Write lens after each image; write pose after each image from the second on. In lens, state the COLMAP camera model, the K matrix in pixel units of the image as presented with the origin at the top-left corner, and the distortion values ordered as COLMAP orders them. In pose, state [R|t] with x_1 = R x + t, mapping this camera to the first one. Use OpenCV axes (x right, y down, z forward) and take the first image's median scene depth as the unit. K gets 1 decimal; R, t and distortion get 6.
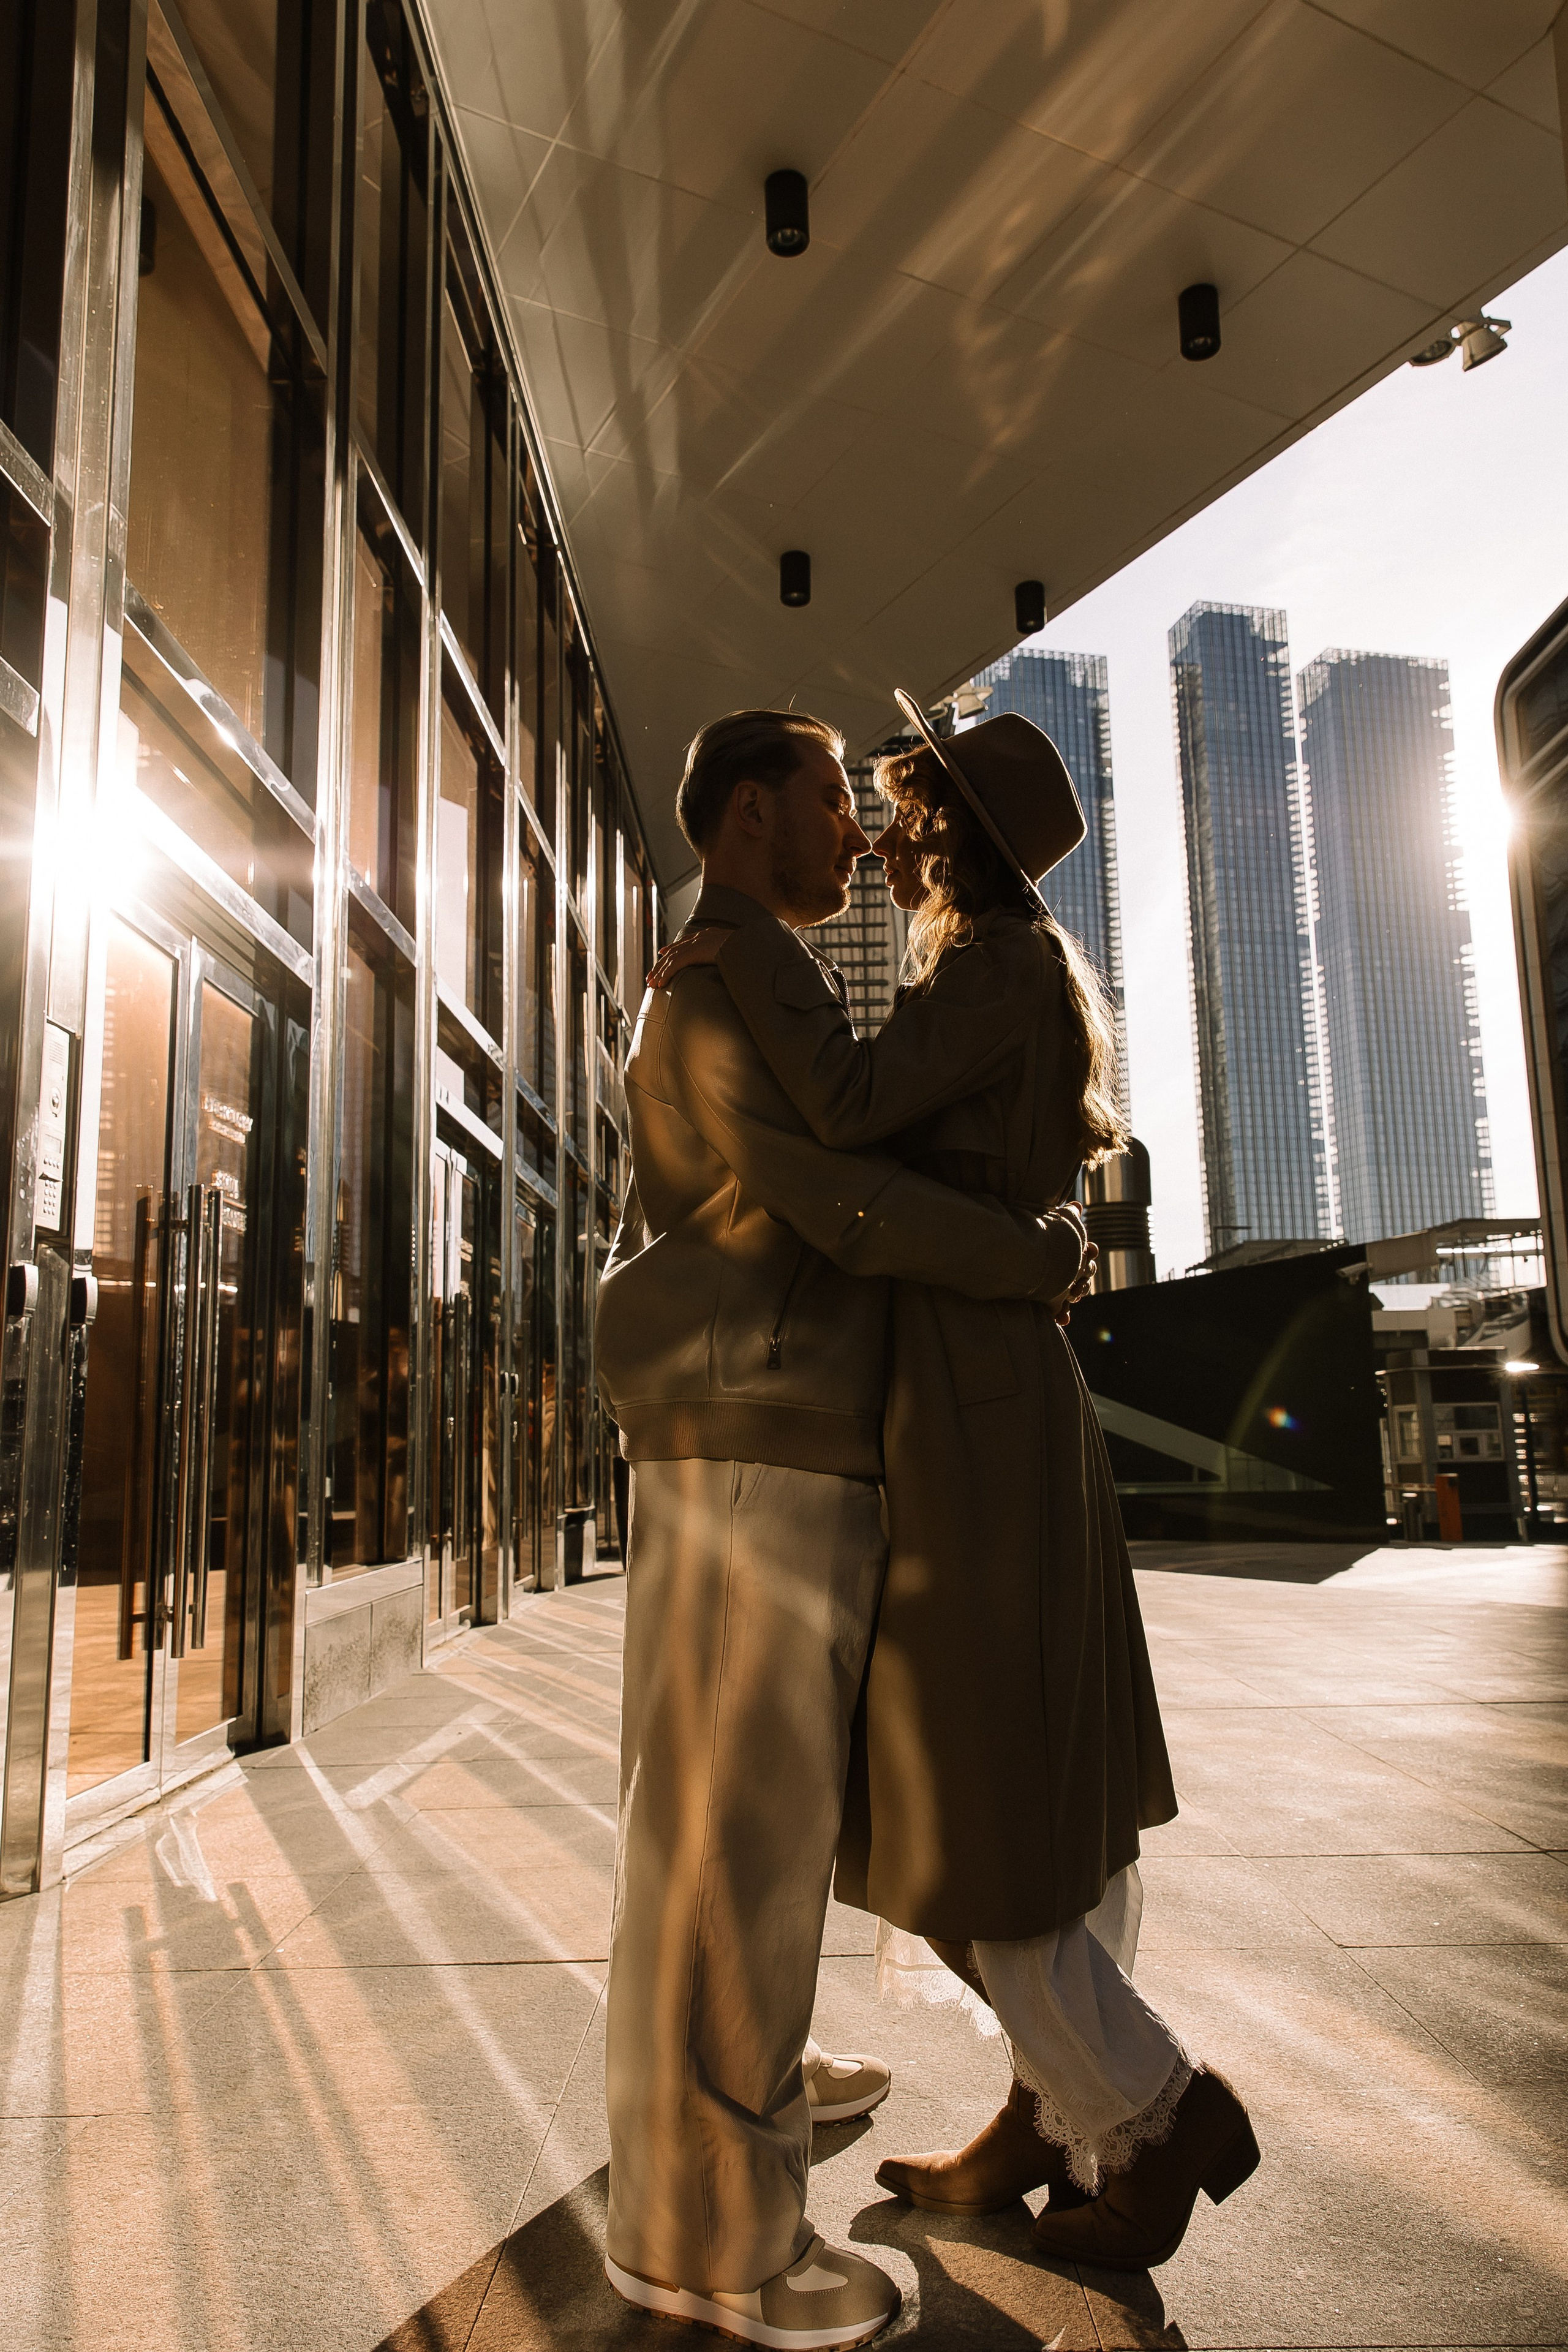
lens RADIAL K [[1664.2, 0, 780.2], [0, 1664.2, 1207.6], [0, 0, 1]] dist [0.010534, -0.016963]
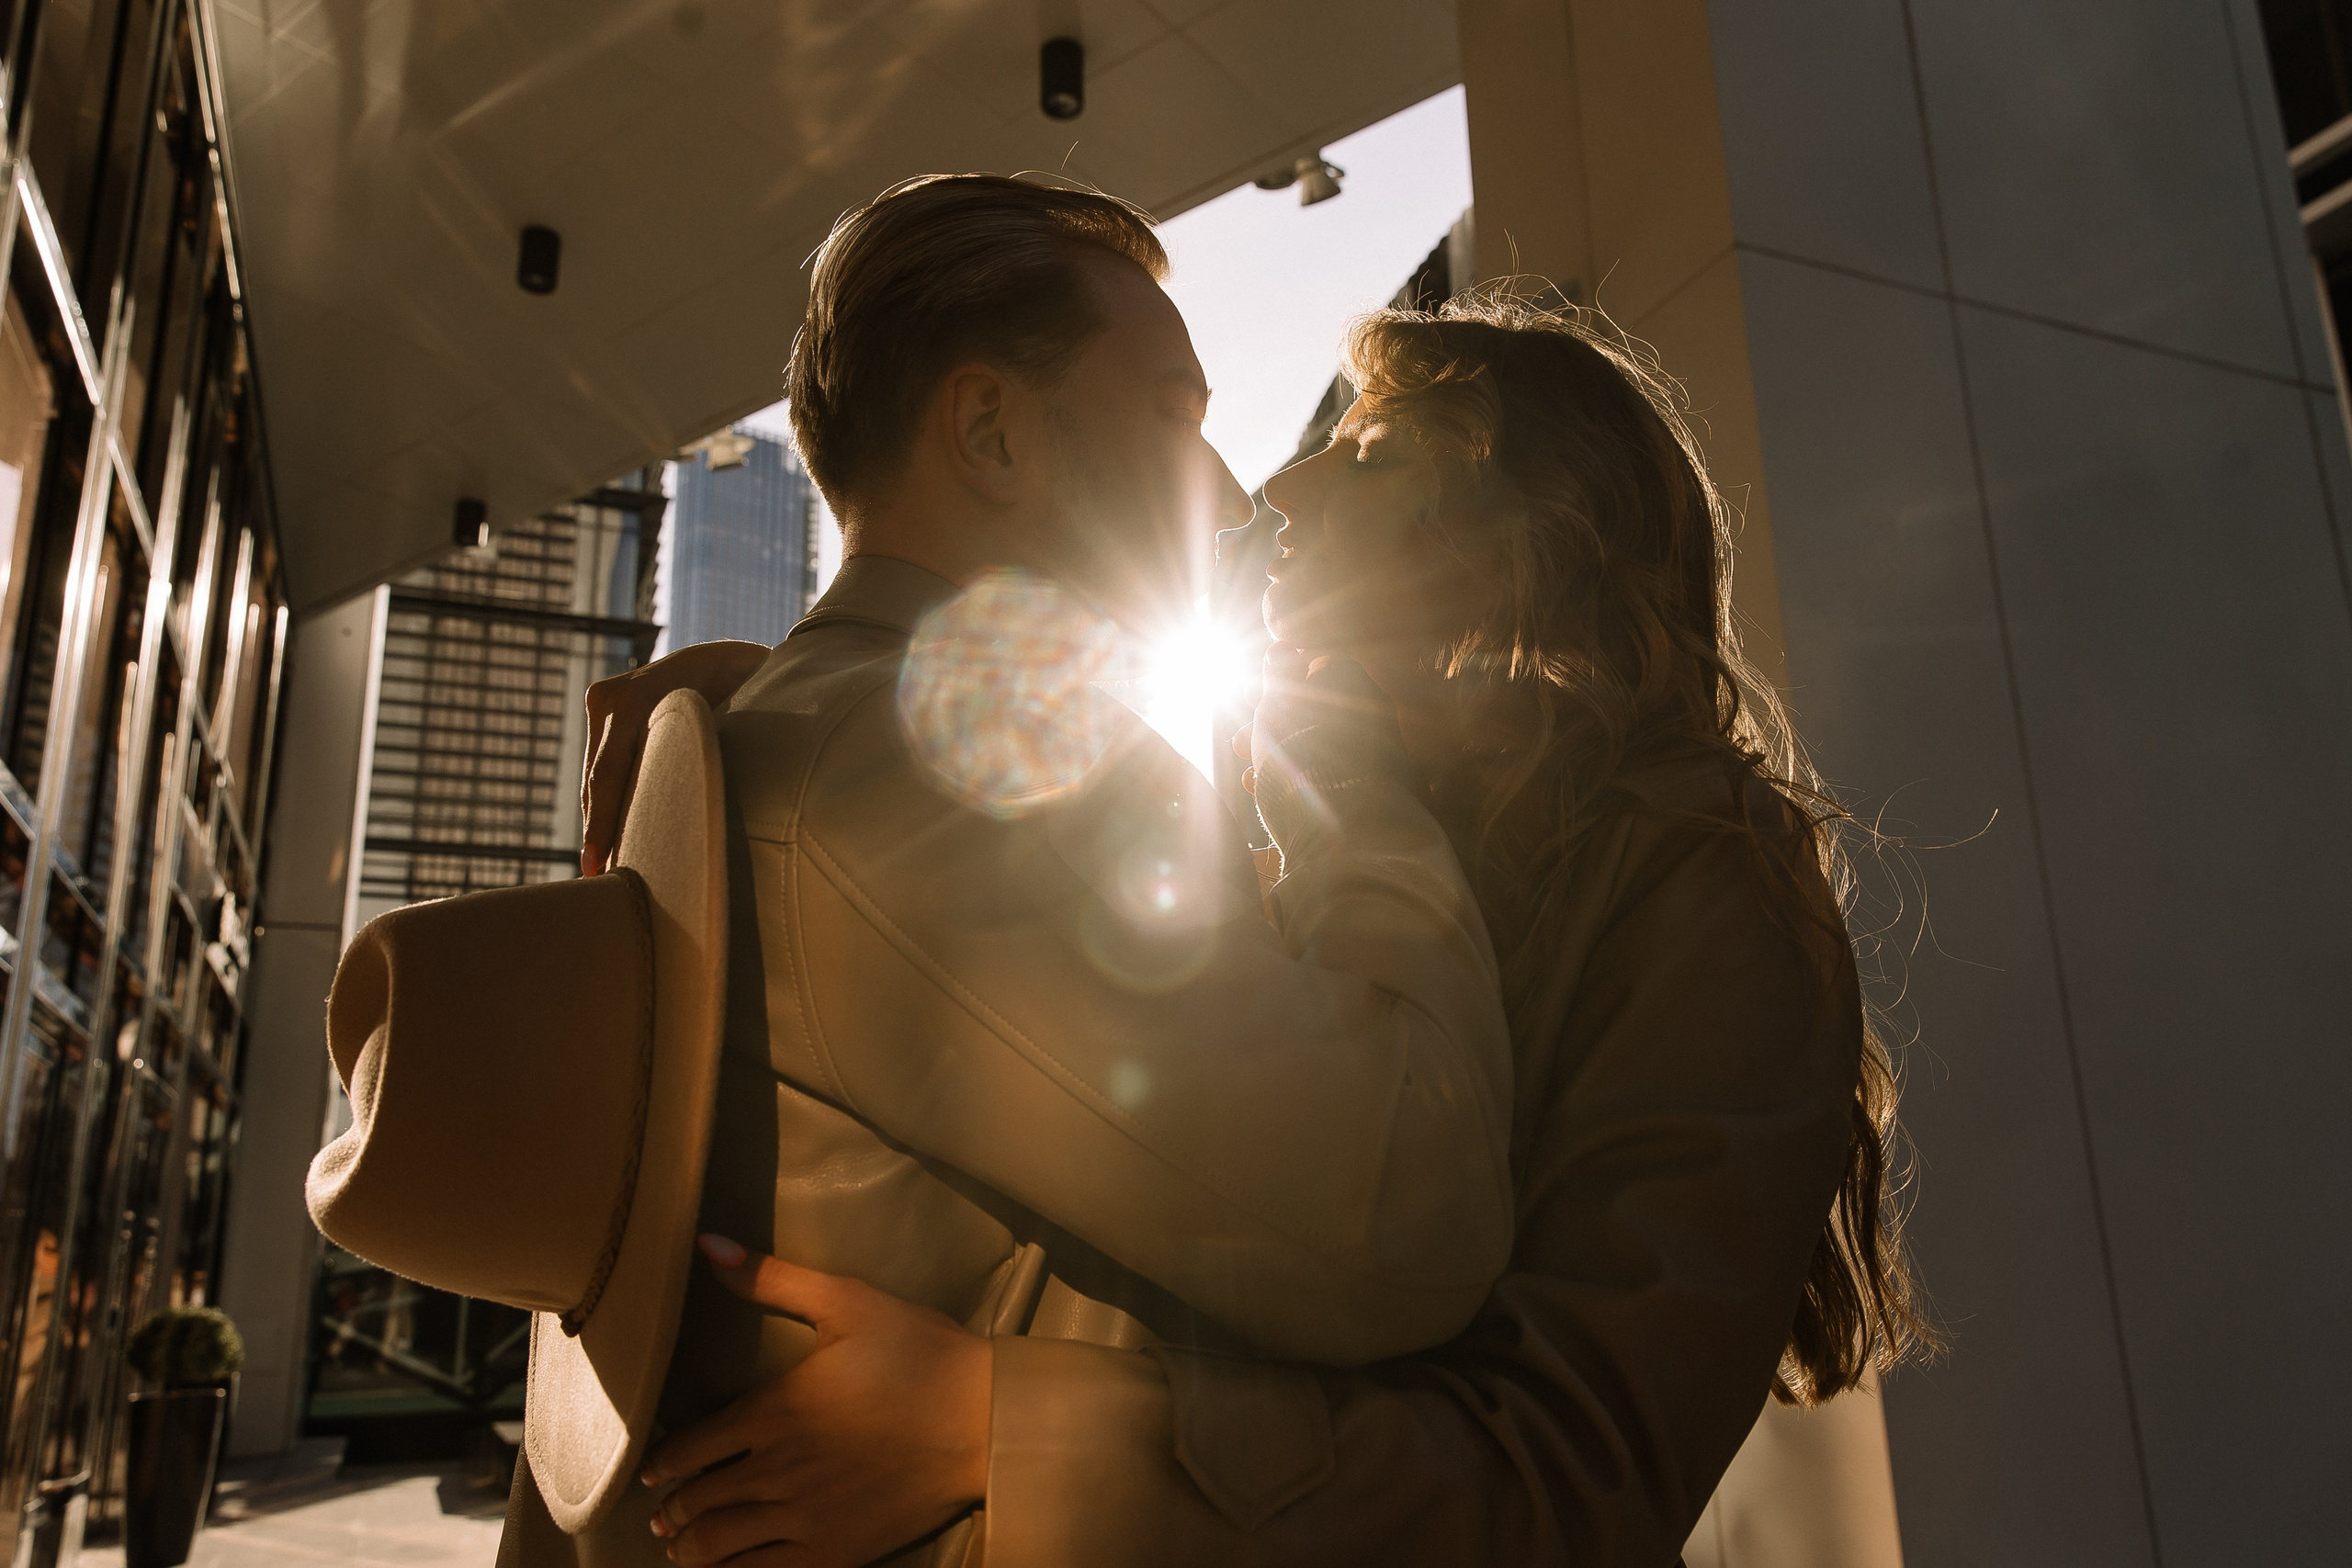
lens RADIAL K [[1802.1, 0, 1174.9], [0, 1802.1, 798.8], [0, 0, 1]] dist [0.008336, -0.000042]
pose [[0.914510, 0.105114, 0.390668, -0.024469], [-0.054436, 0.988847, -0.138633, -0.017085], [-0.400883, 0.105515, 0.910032, 0.116691]]
